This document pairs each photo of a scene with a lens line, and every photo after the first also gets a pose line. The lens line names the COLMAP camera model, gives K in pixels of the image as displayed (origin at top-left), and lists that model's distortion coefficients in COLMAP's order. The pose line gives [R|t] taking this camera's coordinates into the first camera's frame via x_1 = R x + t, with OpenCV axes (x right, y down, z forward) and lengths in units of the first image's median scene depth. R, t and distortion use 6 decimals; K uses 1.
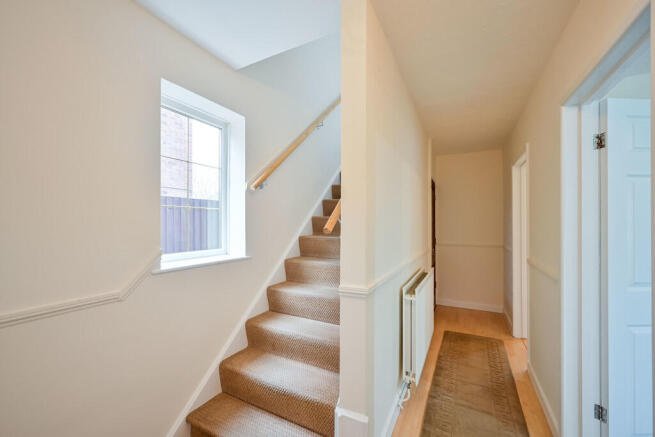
lens RADIAL K [[262.6, 0, 327.3], [0, 262.6, 222.3], [0, 0, 1]] dist [0.001907, -0.000018]
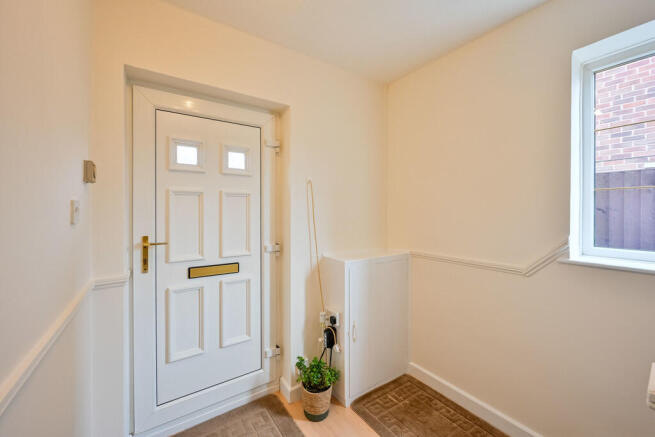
lens RADIAL K [[262.6, 0, 327.6], [0, 262.6, 215.6], [0, 0, 1]] dist [0.001907, -0.000018]
pose [[-0.473960, 0.004491, -0.880535, 0.585813], [0.007135, 0.999974, 0.001259, 0.017948], [0.880517, -0.005686, -0.473980, 0.683987]]
